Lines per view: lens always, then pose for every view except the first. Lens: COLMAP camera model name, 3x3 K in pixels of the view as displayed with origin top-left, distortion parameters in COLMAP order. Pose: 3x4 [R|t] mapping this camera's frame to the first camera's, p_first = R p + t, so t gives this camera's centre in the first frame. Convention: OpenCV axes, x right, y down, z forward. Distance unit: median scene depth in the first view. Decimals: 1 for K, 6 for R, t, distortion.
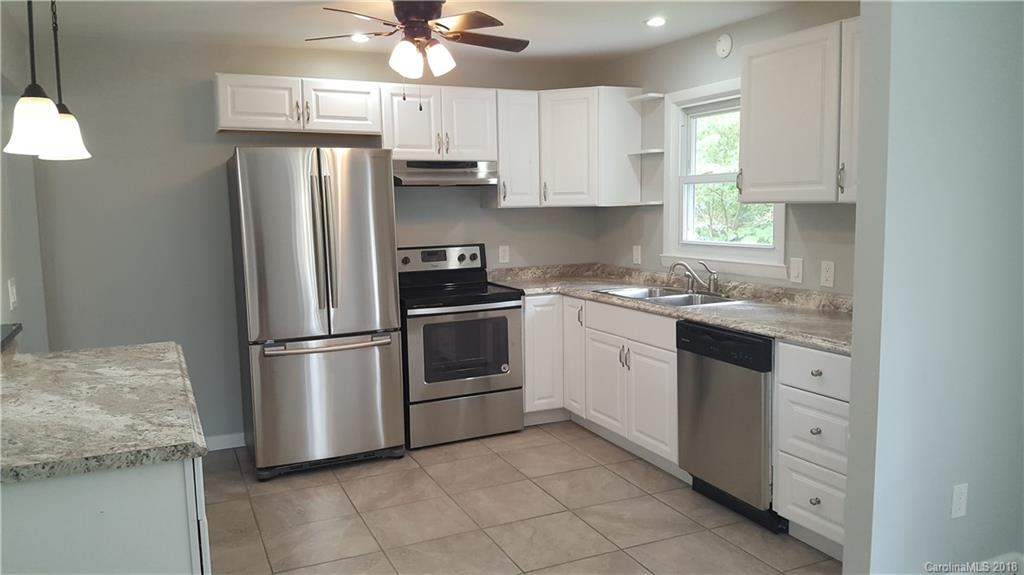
lens RADIAL K [[758.0, 0, 509.3], [0, 758.0, 296.4], [0, 0, 1]] dist [0.149831, -0.260171]
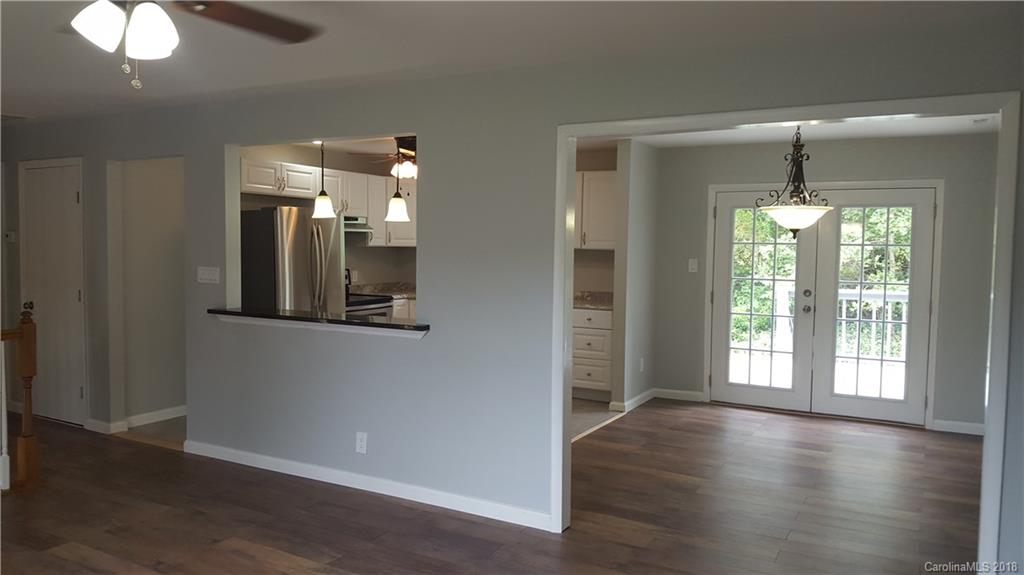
lens RADIAL K [[762.2, 0, 492.6], [0, 762.2, 285.8], [0, 0, 1]] dist [0.158311, -0.309033]
pose [[0.812087, -0.004512, 0.583519, -0.807320], [0.045381, 0.997430, -0.055445, 0.073988], [-0.581769, 0.071506, 0.810205, -0.498207]]
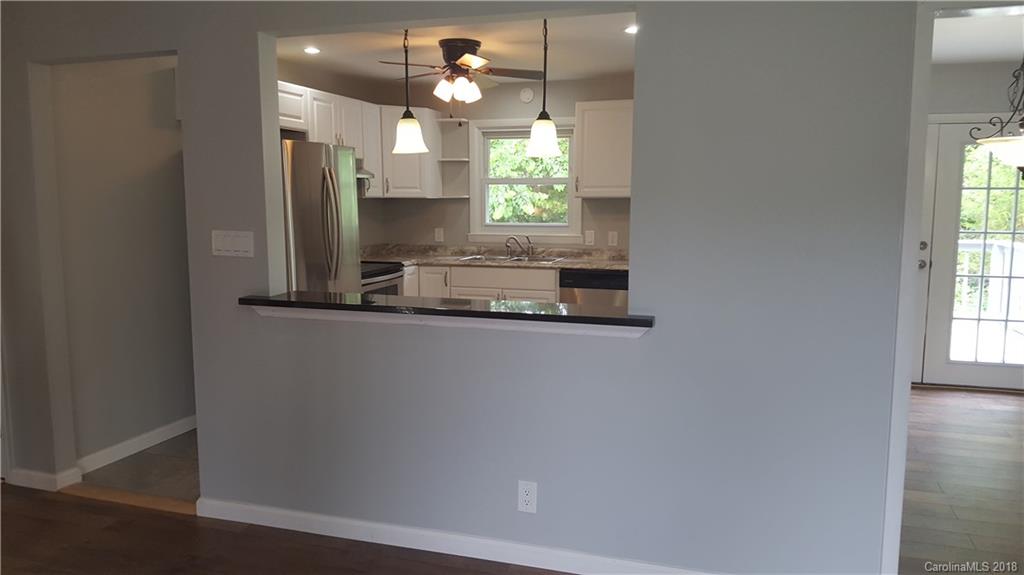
lens RADIAL K [[758.0, 0, 509.3], [0, 758.0, 296.4], [0, 0, 1]] dist [0.149831, -0.260171]
pose [[0.672442, -0.078429, 0.735983, -0.840976], [0.078382, 0.996324, 0.034556, 0.019092], [-0.735988, 0.034451, 0.676118, 0.002535]]
